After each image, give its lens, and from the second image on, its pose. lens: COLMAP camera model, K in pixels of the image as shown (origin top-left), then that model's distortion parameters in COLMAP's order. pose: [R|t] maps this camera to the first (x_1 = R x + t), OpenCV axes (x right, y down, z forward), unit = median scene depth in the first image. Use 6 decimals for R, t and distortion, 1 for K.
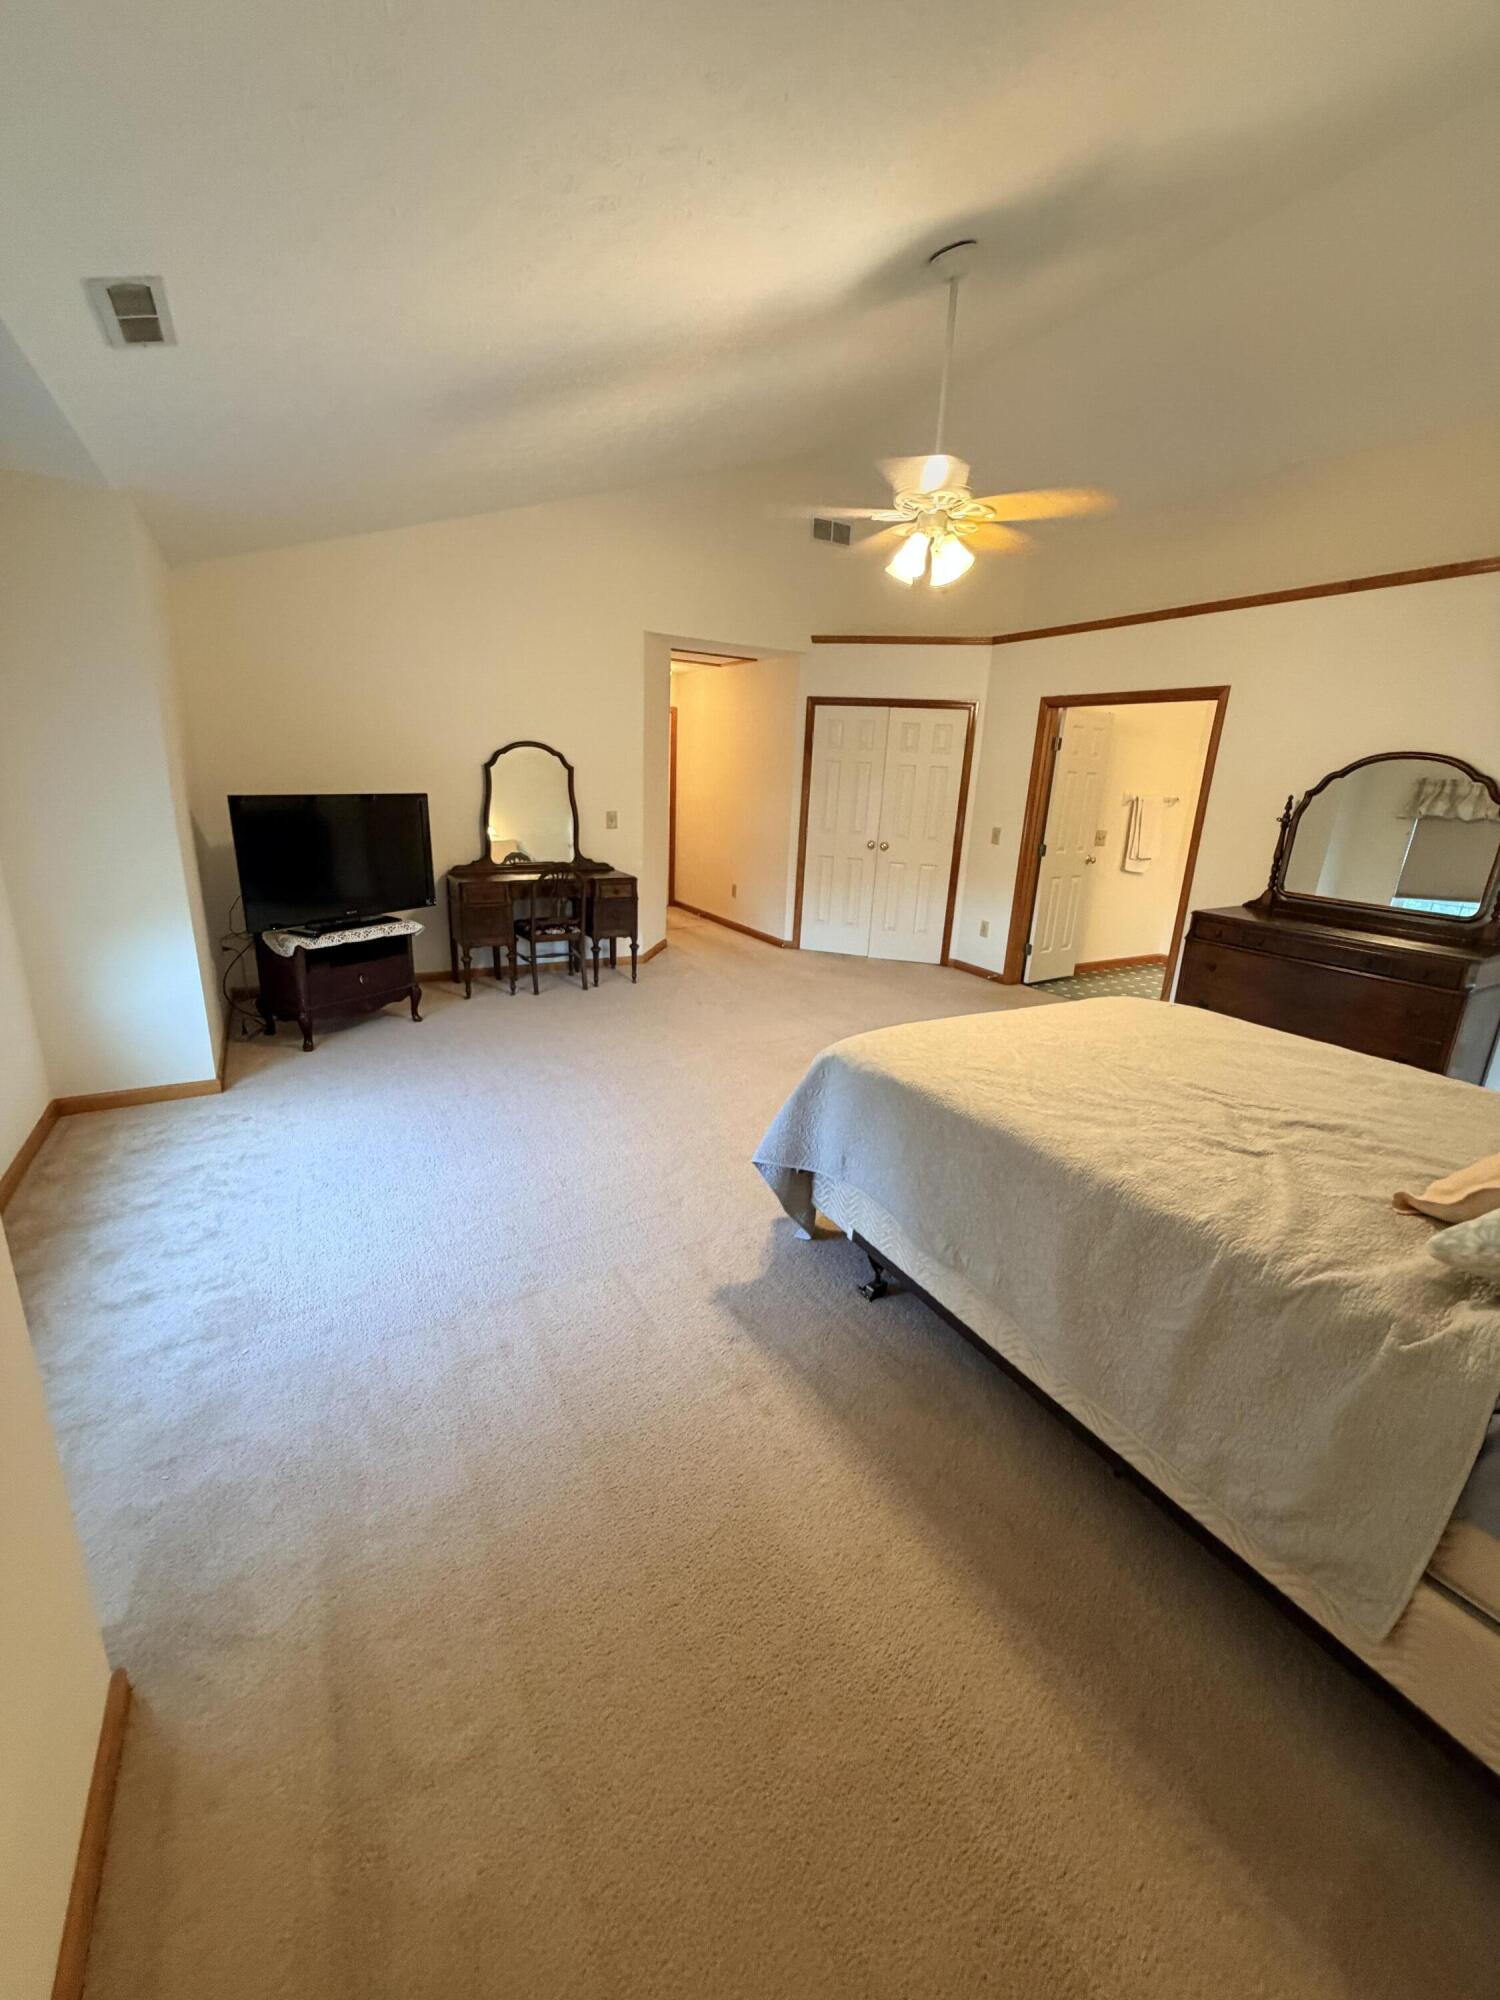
lens RADIAL K [[792.5, 0, 742.8], [0, 792.5, 1000.4], [0, 0, 1]] dist [-0.000950, -0.000907]
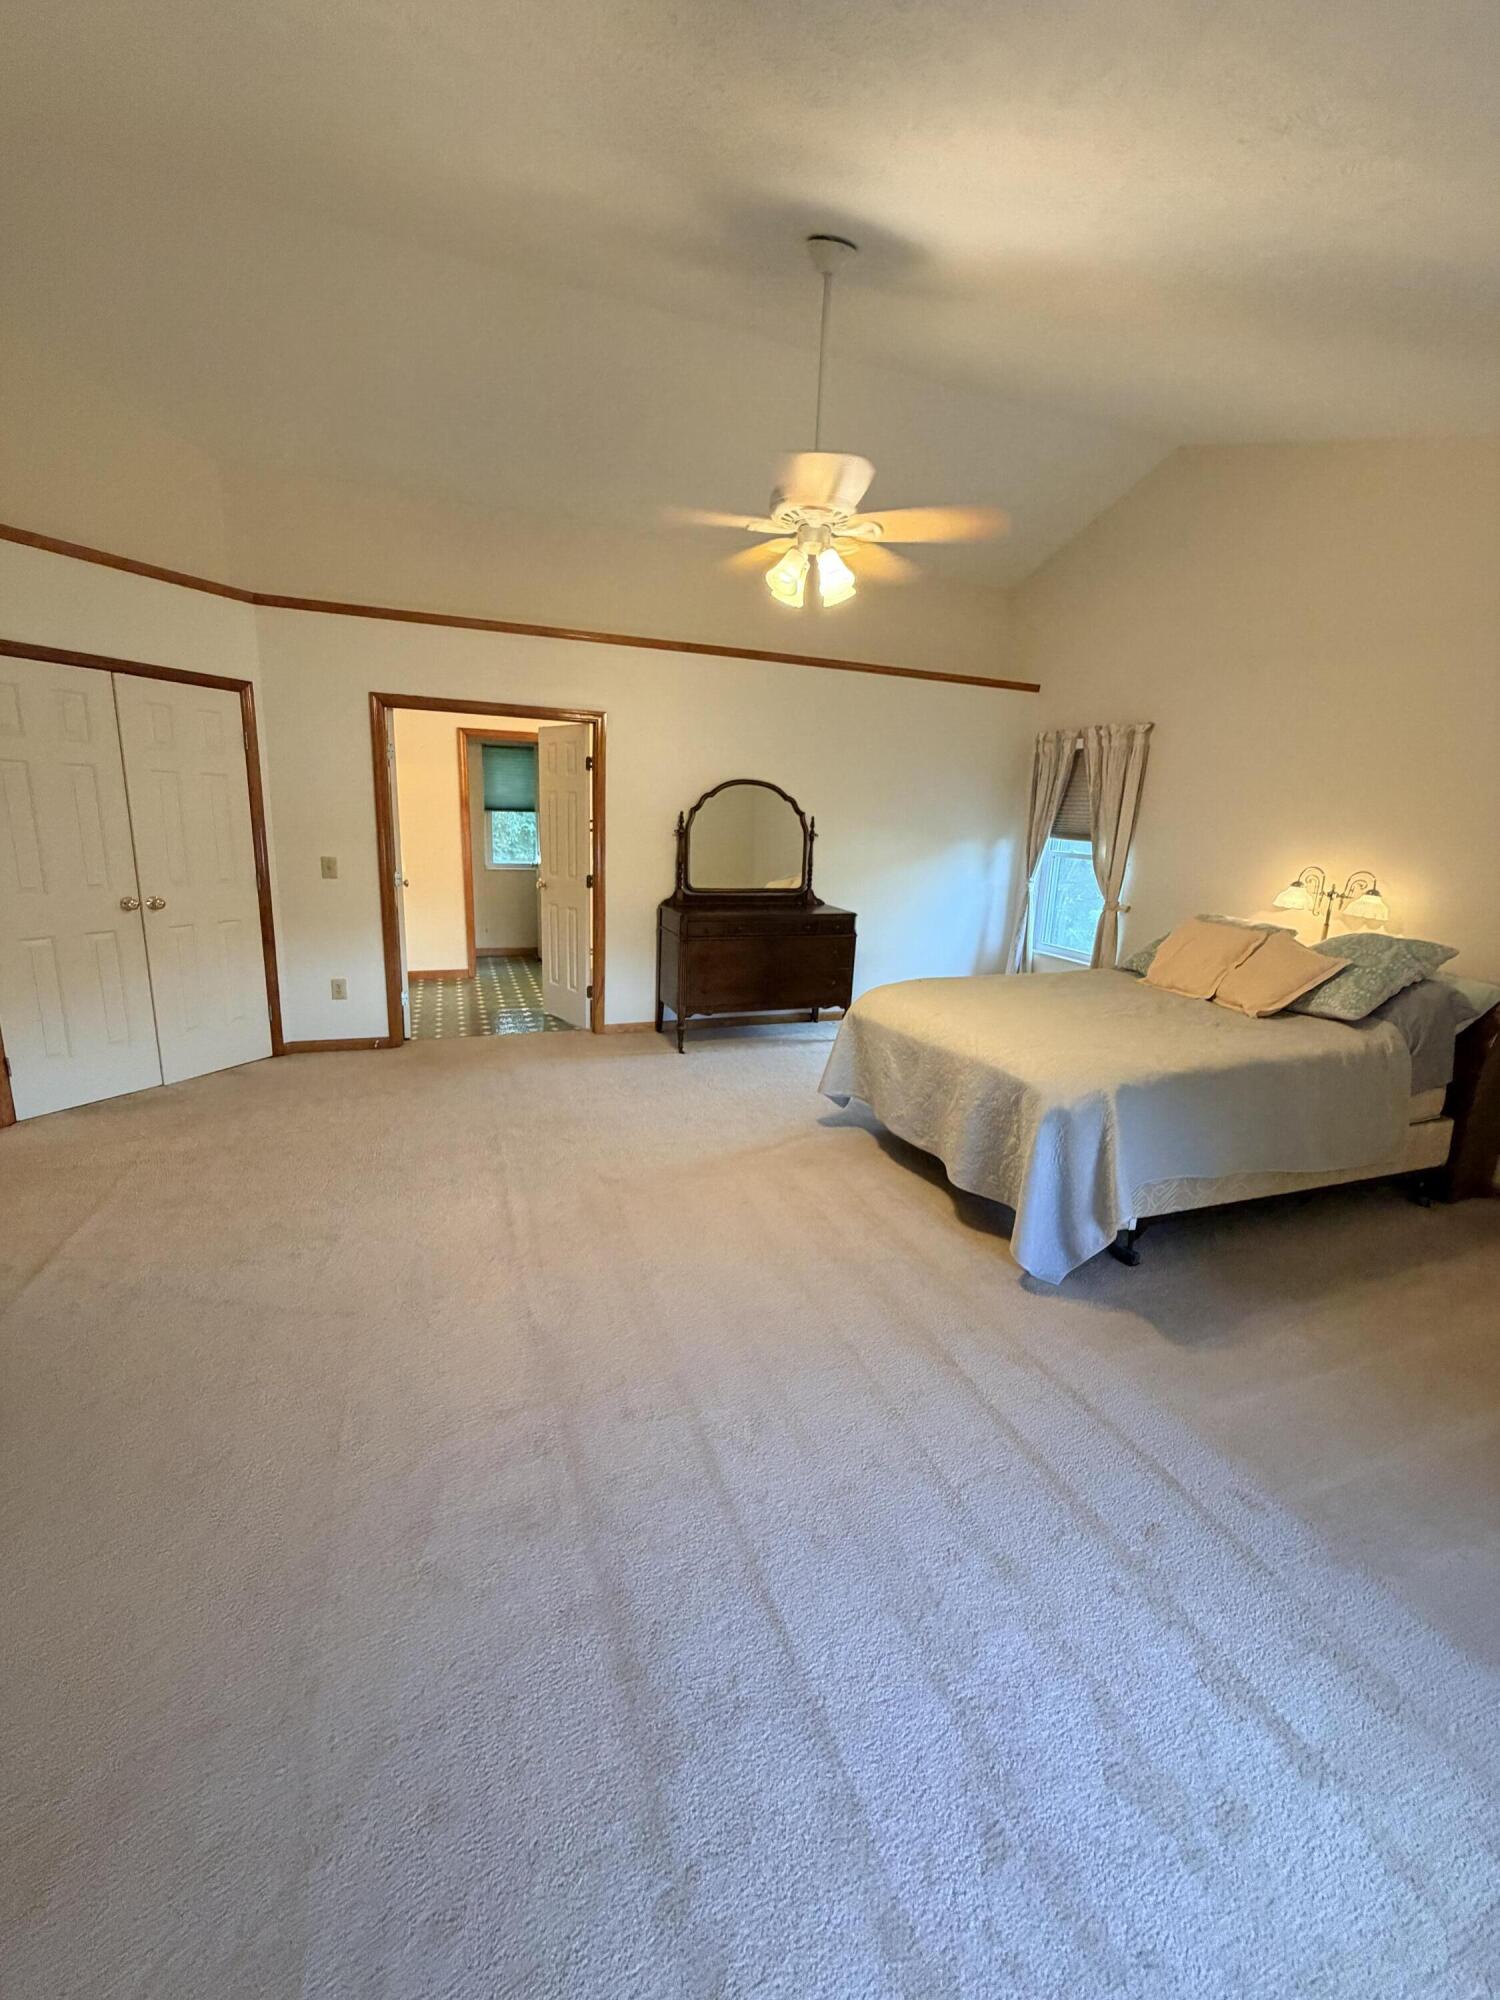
lens RADIAL K [[792.5, 0, 744.0], [0, 792.5, 999.5], [0, 0, 1]] dist [-0.000950, -0.000907]
pose [[0.156403, -0.259758, 0.952924, -0.383633], [0.245873, 0.944665, 0.217152, -0.159845], [-0.956601, 0.200335, 0.211616, 0.498636]]
